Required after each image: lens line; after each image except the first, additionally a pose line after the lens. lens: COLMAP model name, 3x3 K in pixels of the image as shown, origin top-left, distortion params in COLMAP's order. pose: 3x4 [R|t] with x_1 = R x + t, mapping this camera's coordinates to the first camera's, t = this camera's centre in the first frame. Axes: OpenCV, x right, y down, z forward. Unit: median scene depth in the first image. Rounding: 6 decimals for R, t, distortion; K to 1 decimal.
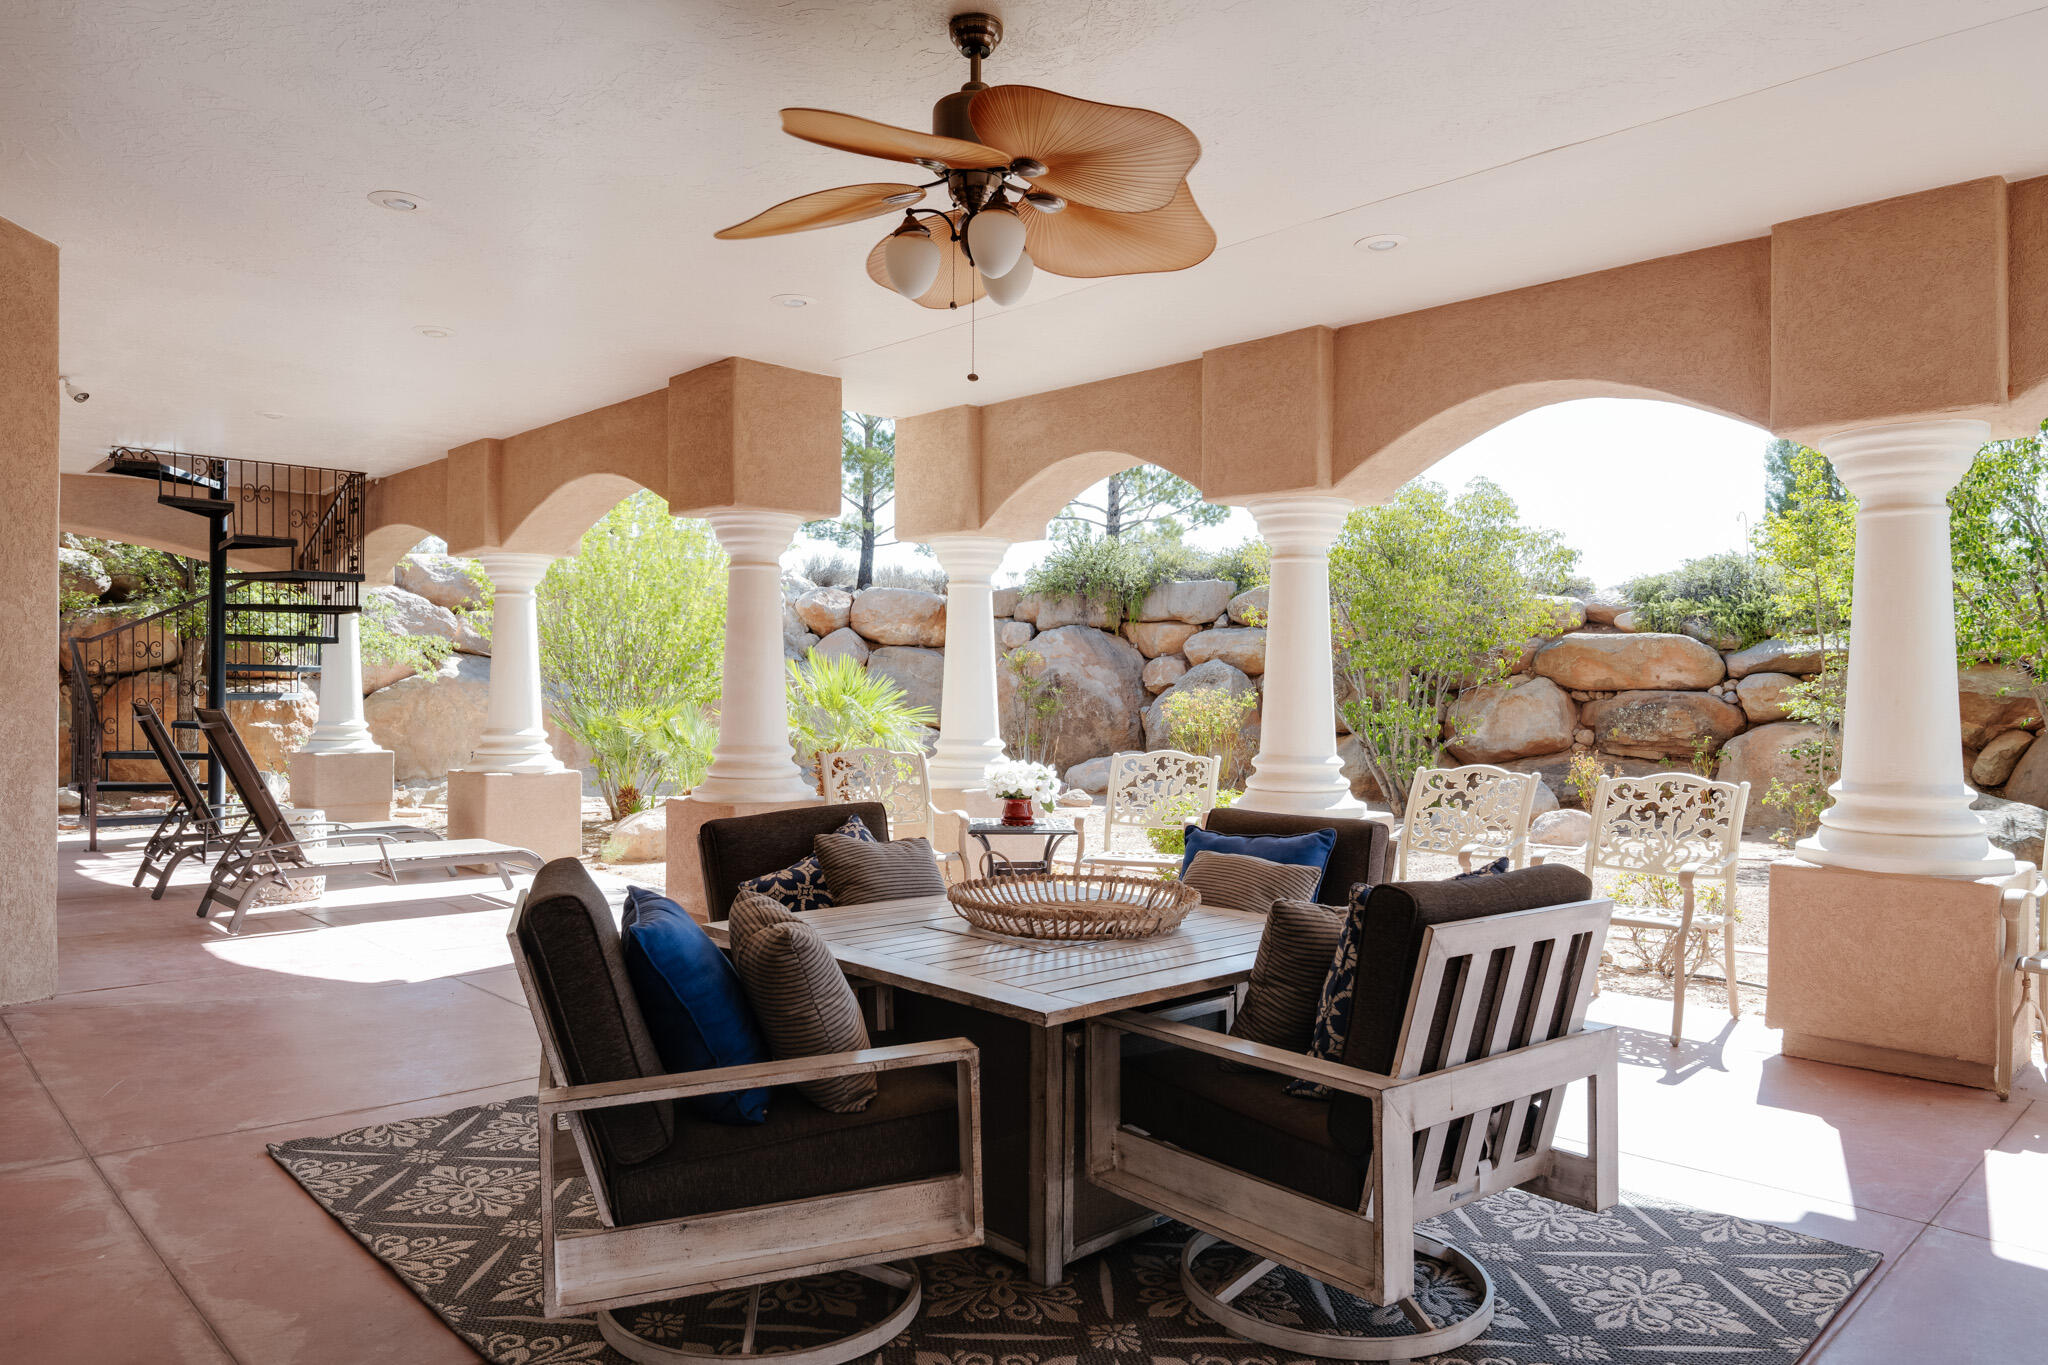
lens RADIAL K [[1432.5, 0, 1024.0], [0, 1432.5, 682.5], [0, 0, 1]] dist [-0.008151, -0.007198]
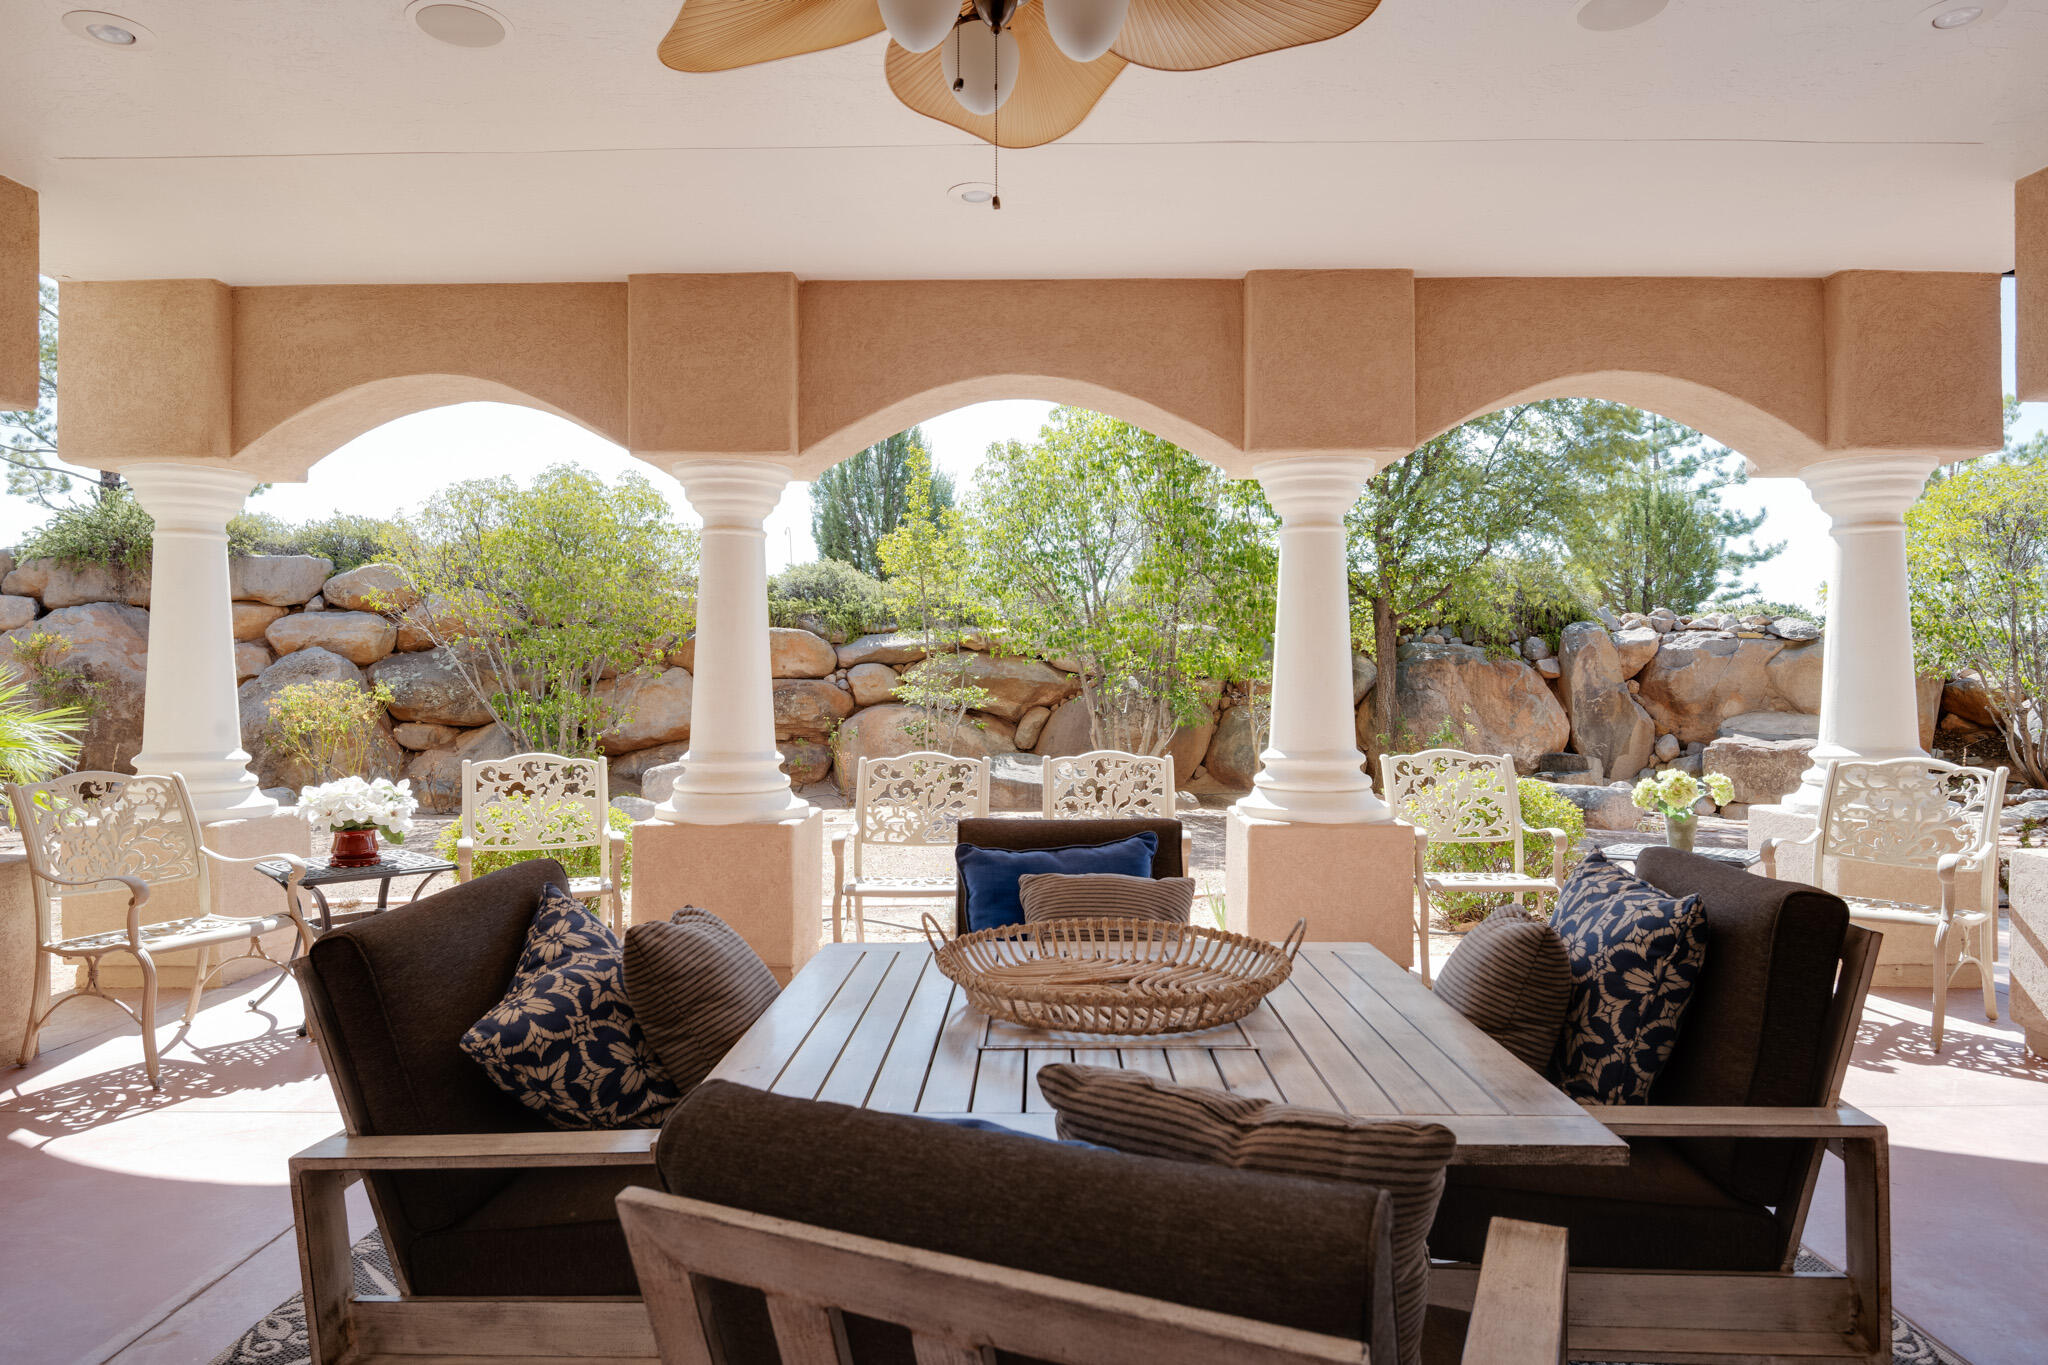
lens RADIAL K [[1244.7, 0, 1024.0], [0, 1244.7, 682.5], [0, 0, 1]] dist [-0.005632, -0.017086]
pose [[0.678919, -0.008838, 0.734160, -0.166182], [0.004258, 0.999958, 0.008100, 0.001476], [-0.734201, -0.002373, 0.678928, 0.221438]]
